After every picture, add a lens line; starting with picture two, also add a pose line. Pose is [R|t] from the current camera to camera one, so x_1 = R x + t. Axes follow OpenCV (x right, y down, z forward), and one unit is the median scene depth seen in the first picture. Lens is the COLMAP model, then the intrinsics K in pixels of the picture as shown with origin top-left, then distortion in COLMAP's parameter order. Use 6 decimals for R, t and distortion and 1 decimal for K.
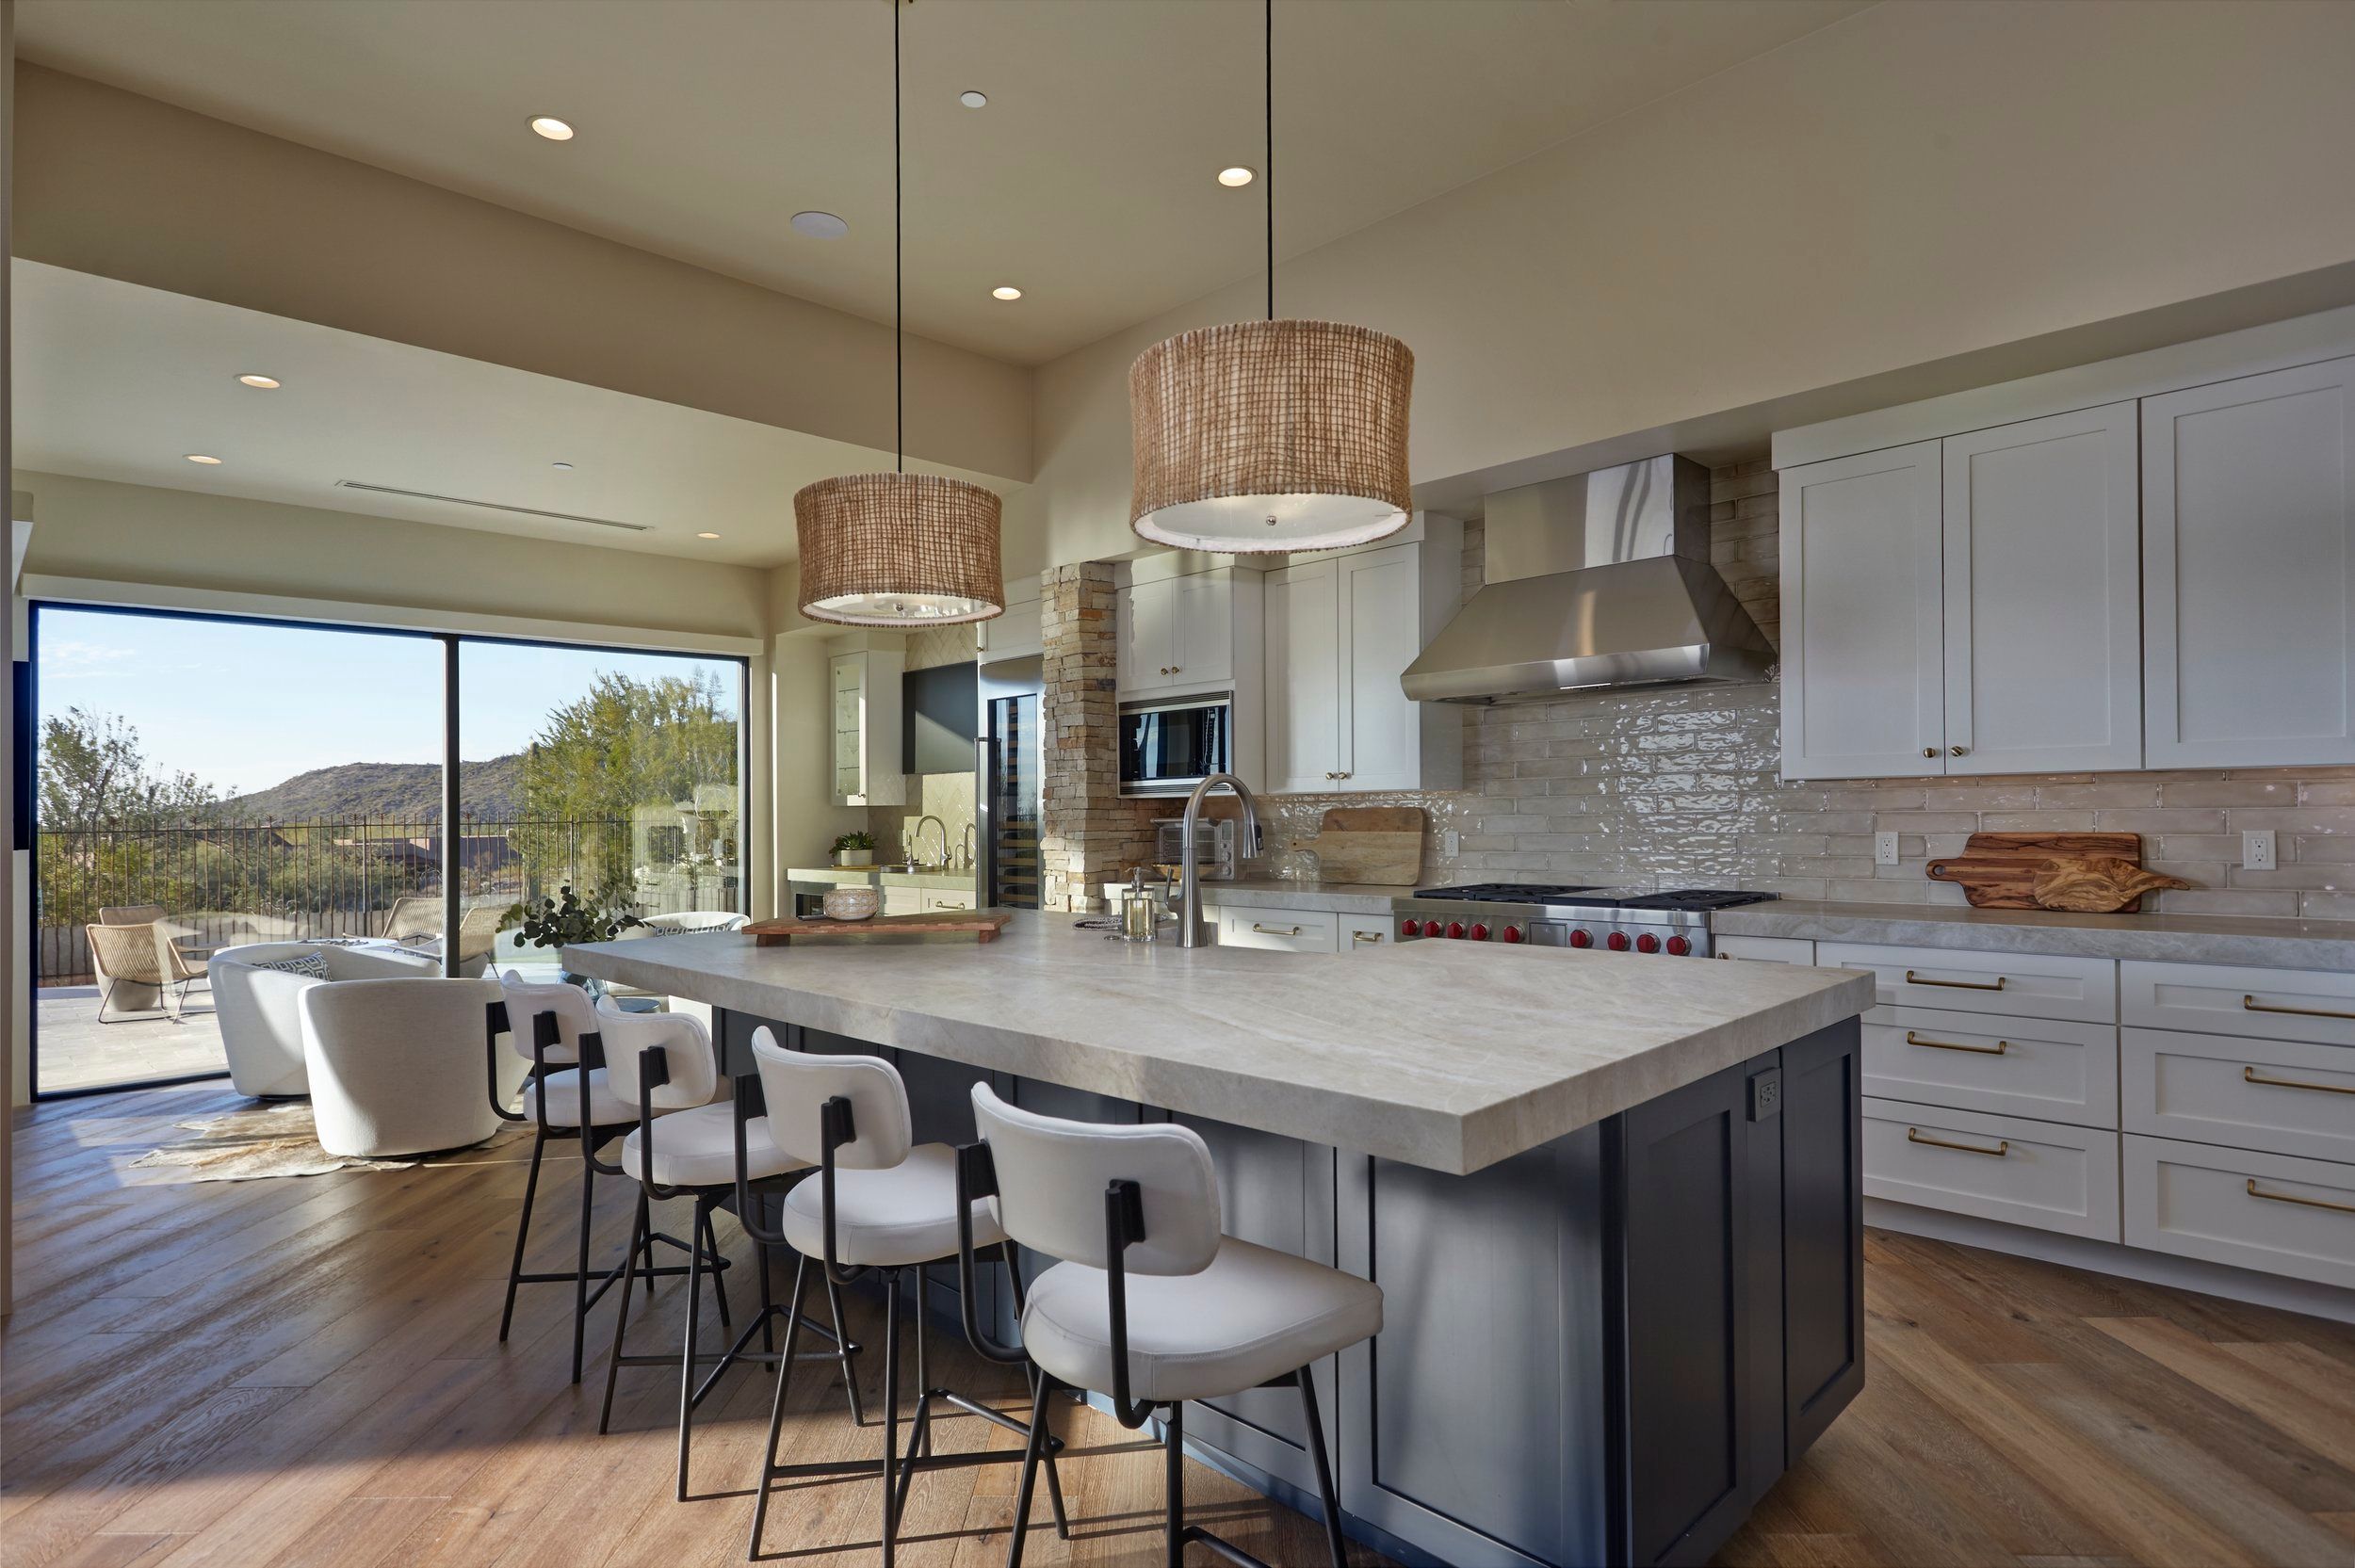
lens RADIAL K [[1215.4, 0, 1150.4], [0, 1215.4, 795.6], [0, 0, 1]] dist [-0.001307, 0.000320]
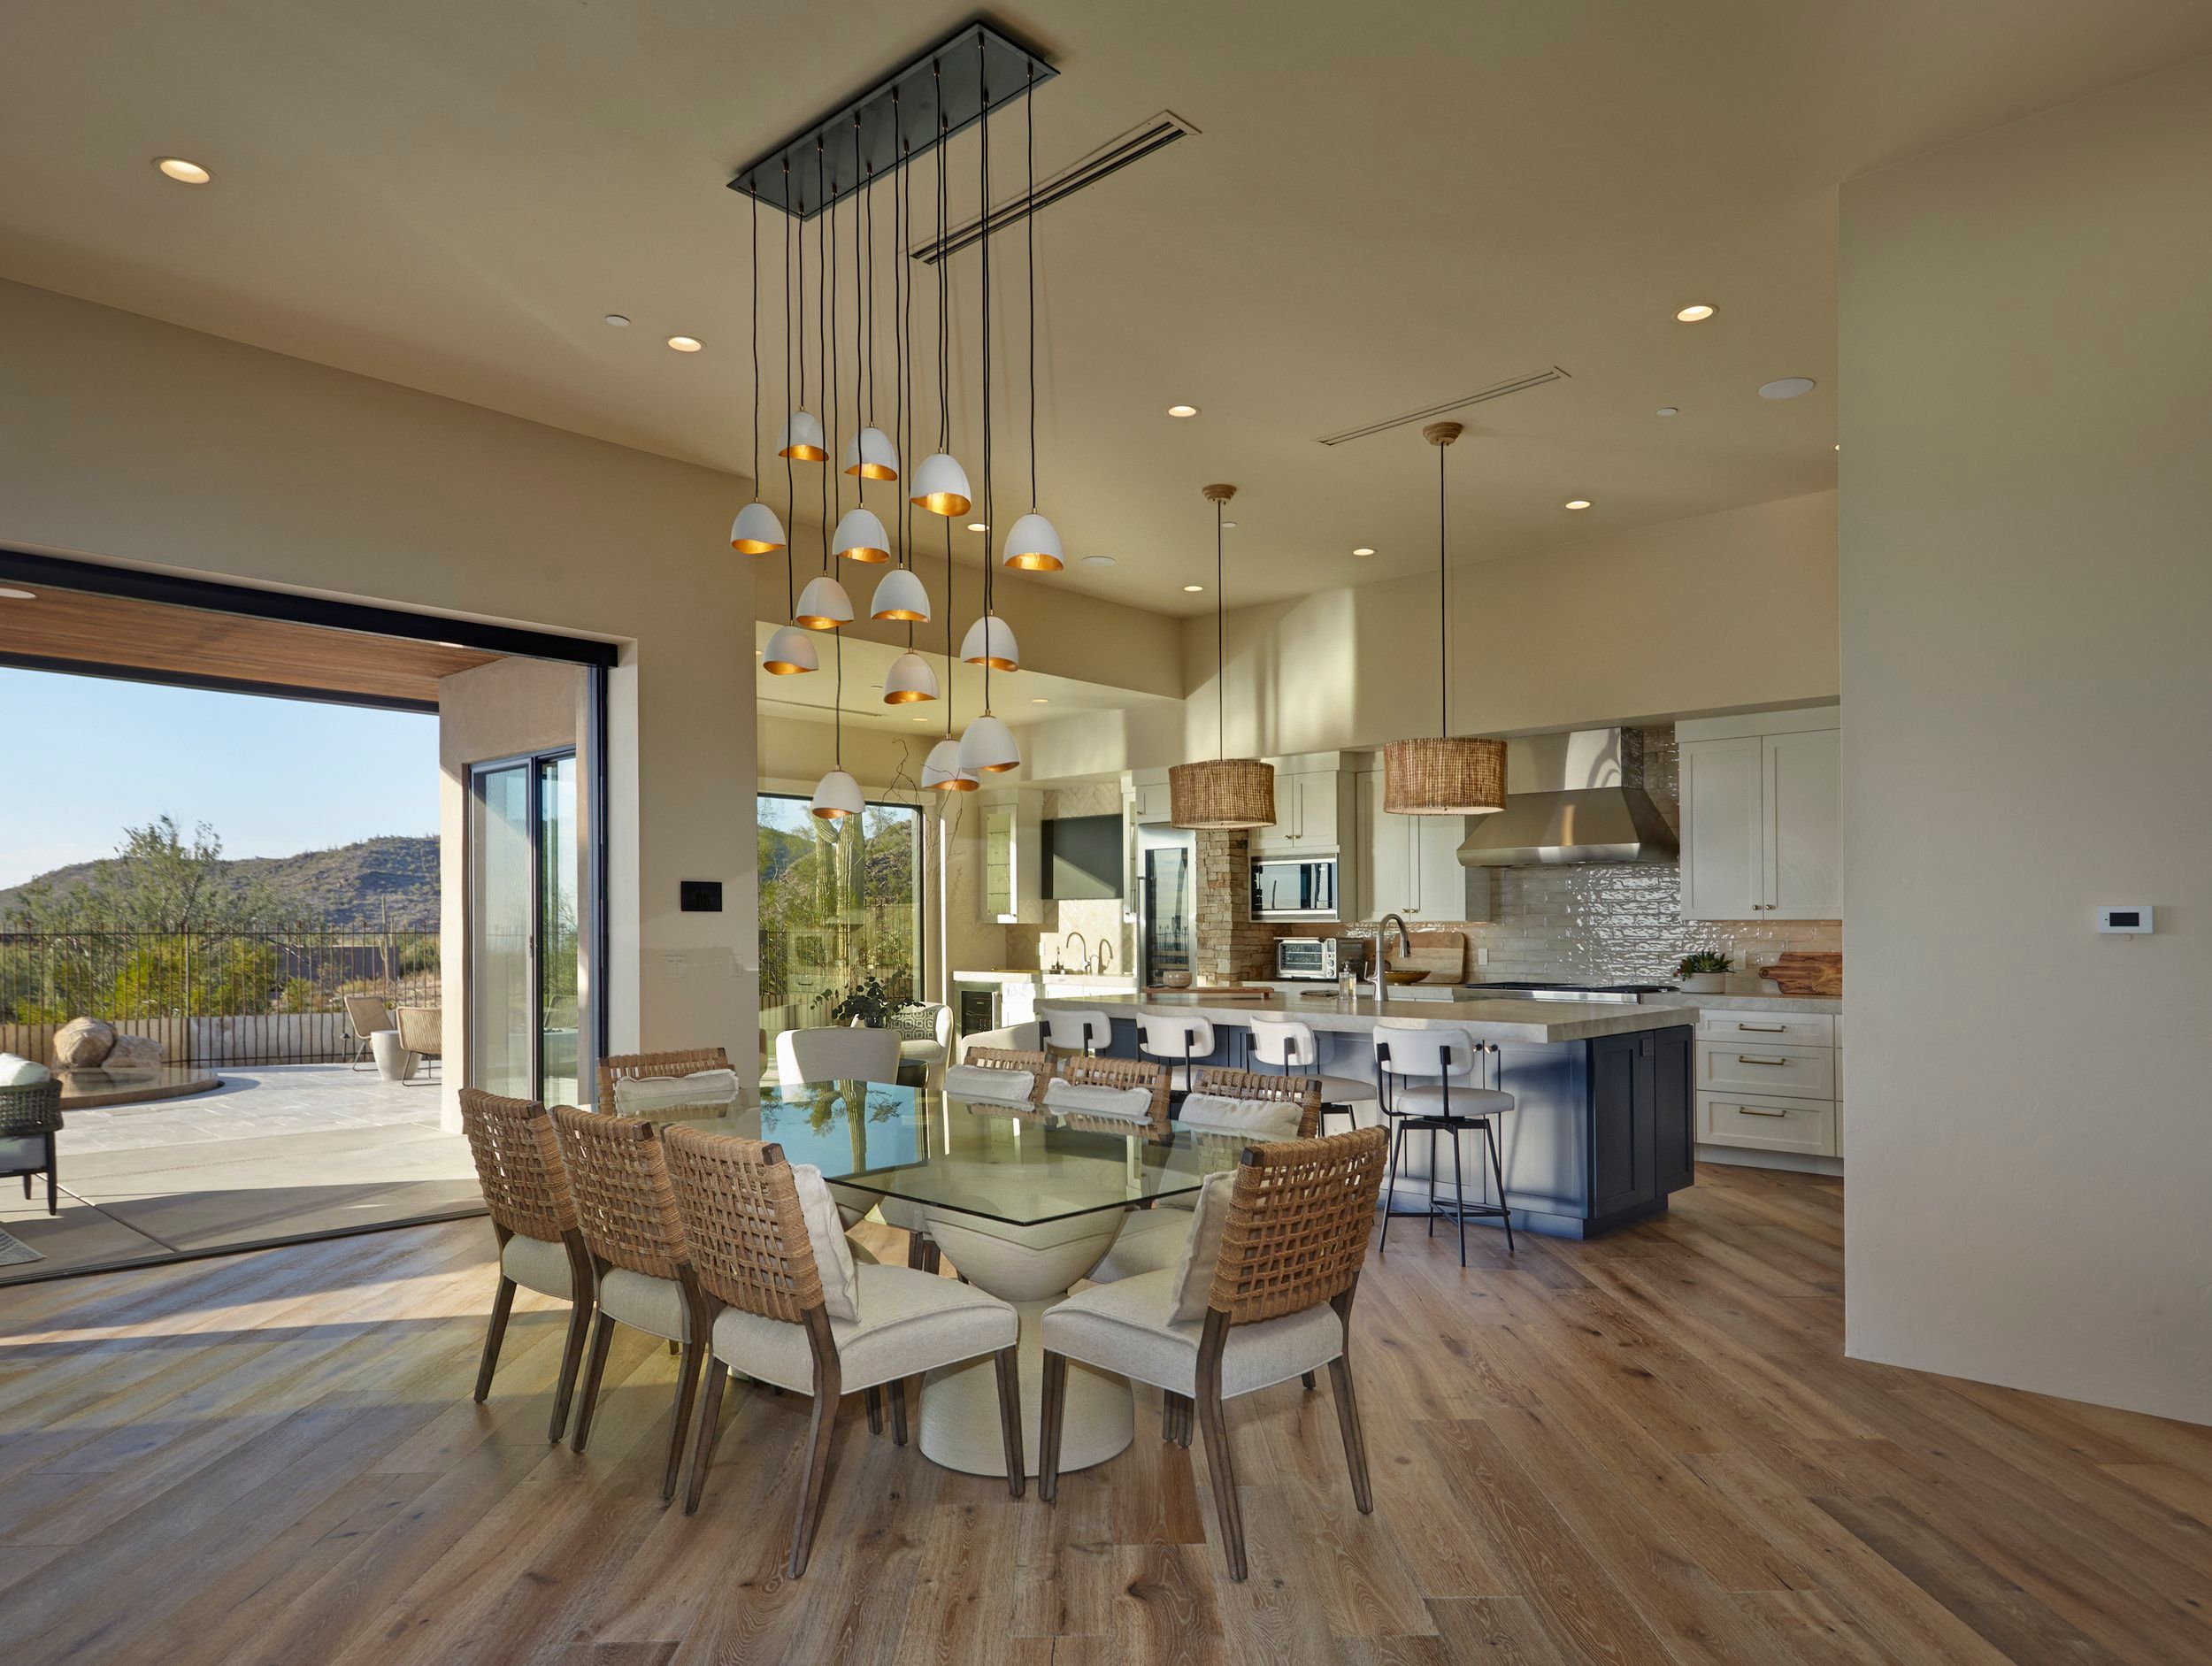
lens RADIAL K [[1394.2, 0, 1105.6], [0, 1394.2, 832.8], [0, 0, 1]] dist [-0.017002, 0.000803]
pose [[0.999152, 0.020789, 0.035536, -0.272140], [-0.018703, 0.998137, -0.058068, -0.004972], [-0.036677, 0.057354, 0.997680, -0.692865]]
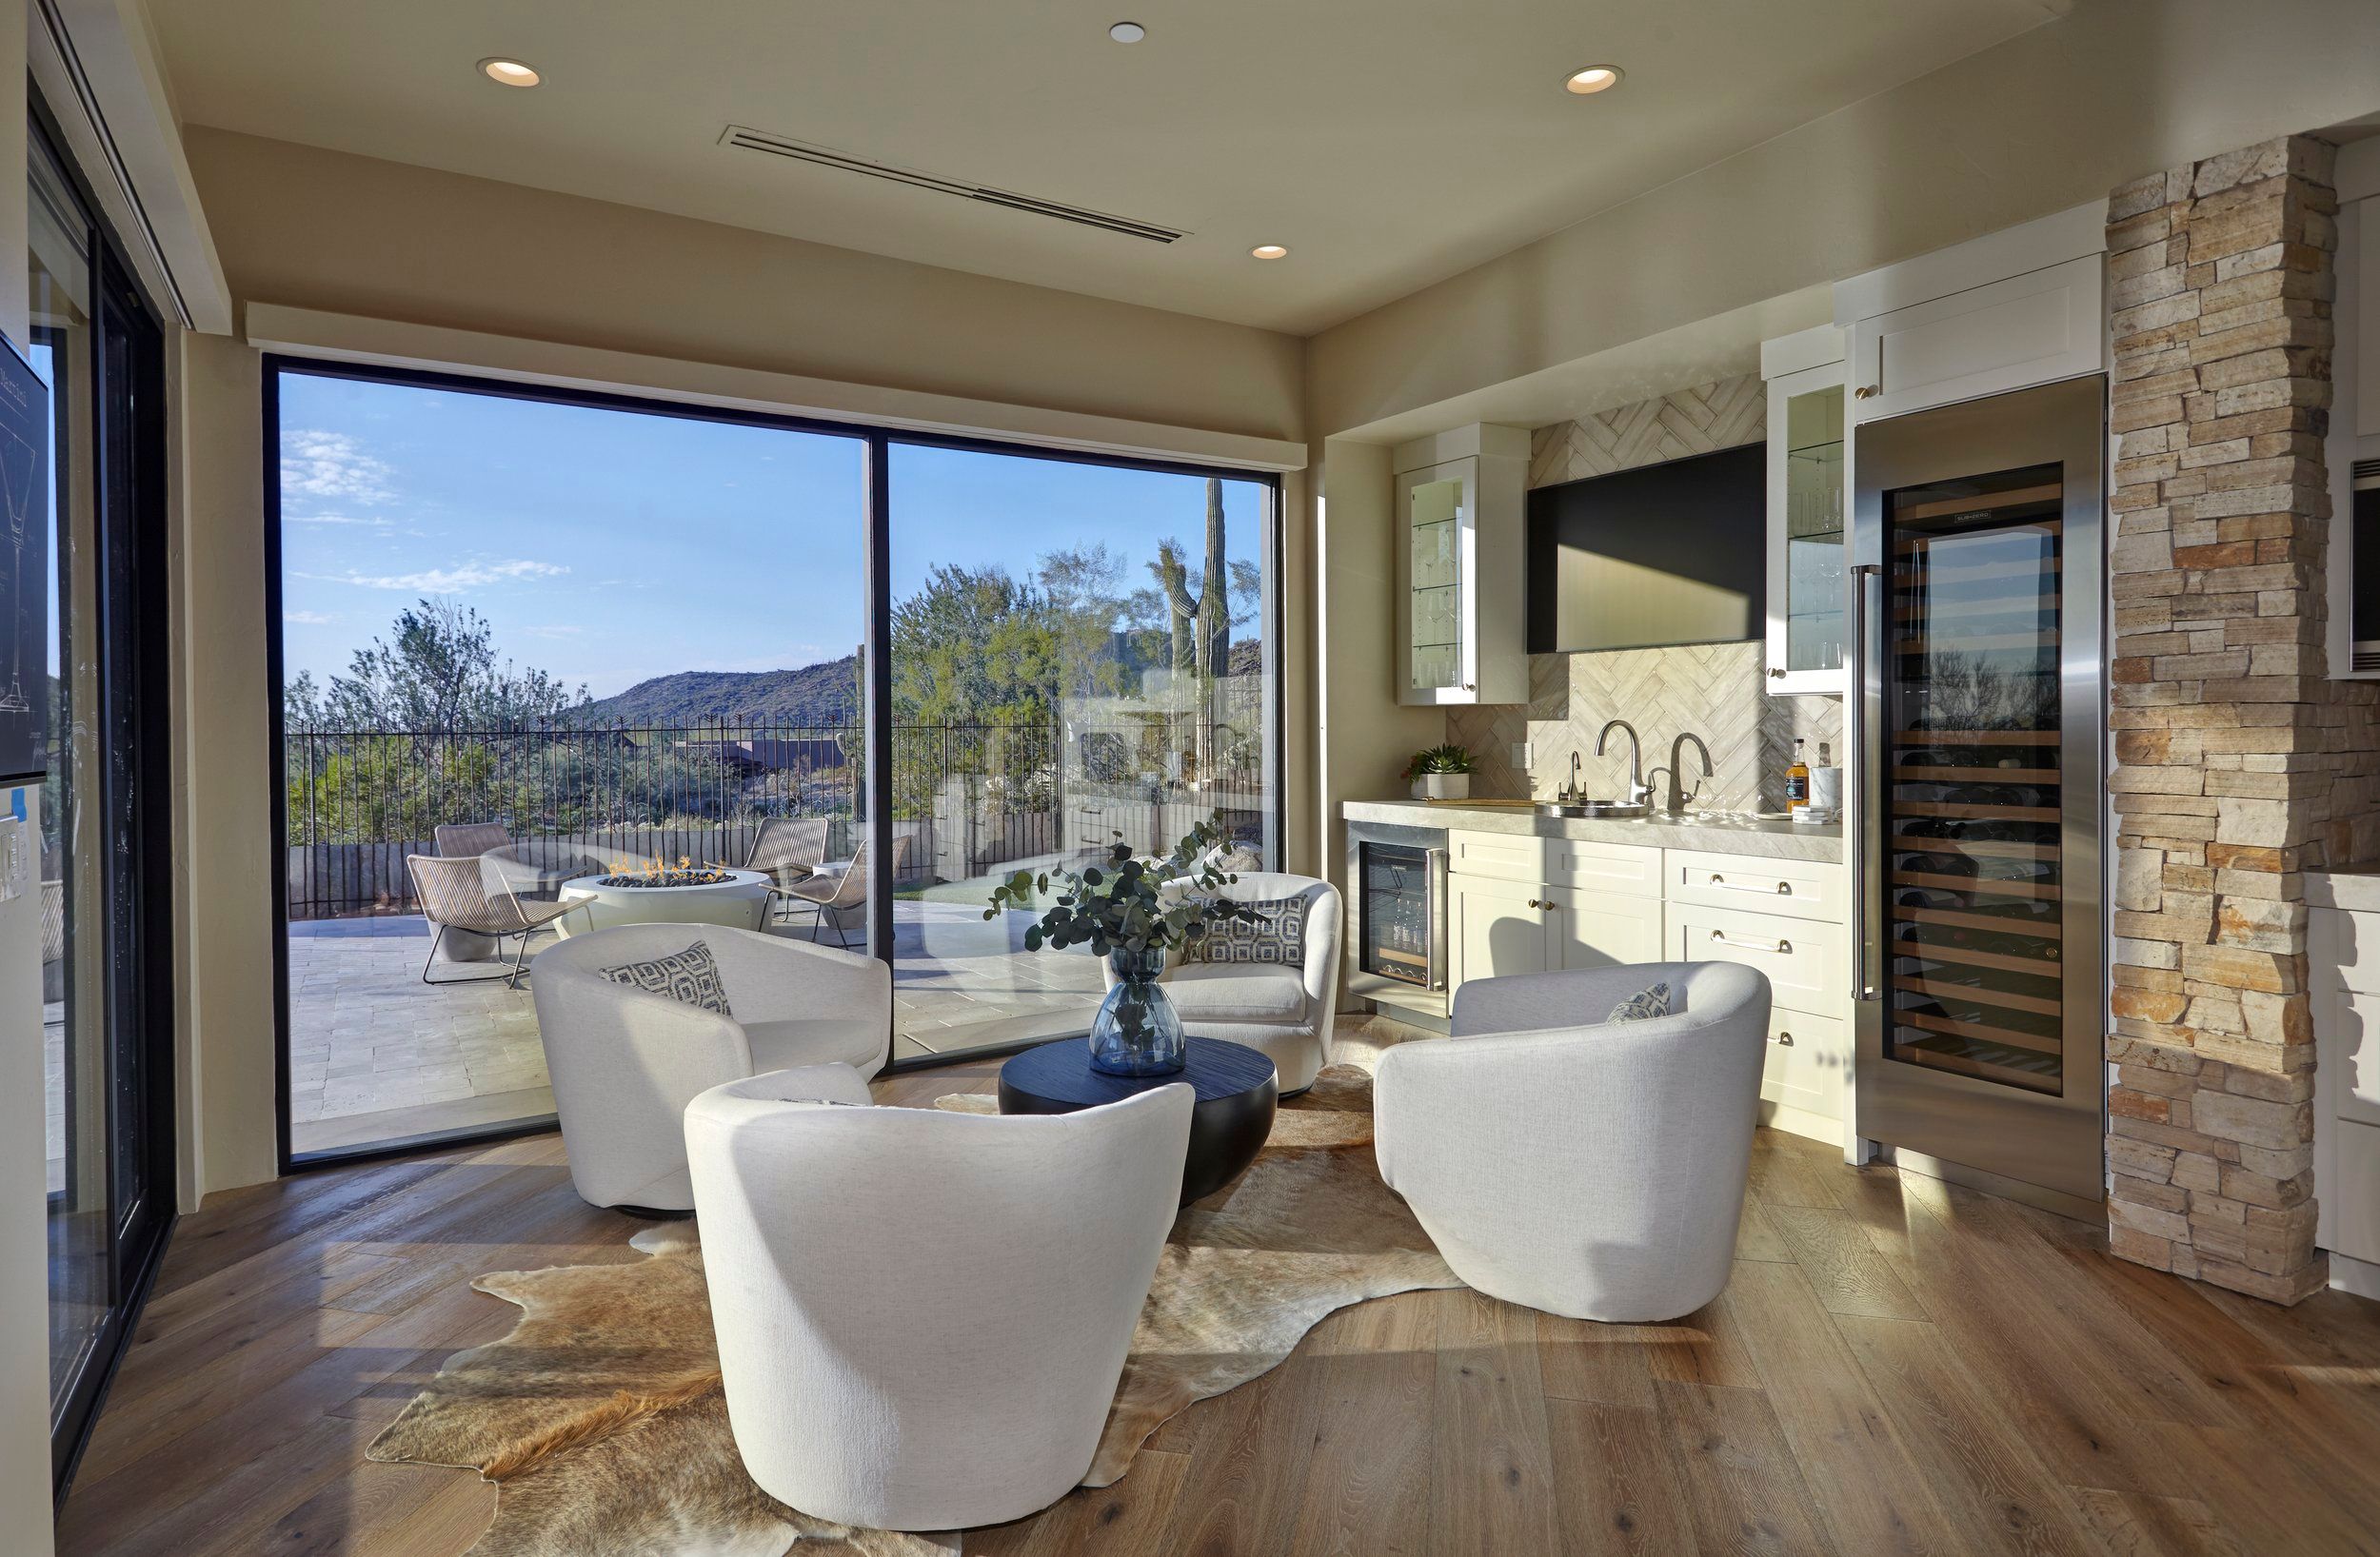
lens RADIAL K [[1221.4, 0, 1192.1], [0, 1221.4, 735.5], [0, 0, 1]] dist [0.012898, 0.000079]
pose [[0.982133, 0.008224, -0.188010, -0.363150], [-0.003283, 0.999641, 0.026581, 0.011897], [0.188161, -0.025489, 0.981807, 0.496728]]
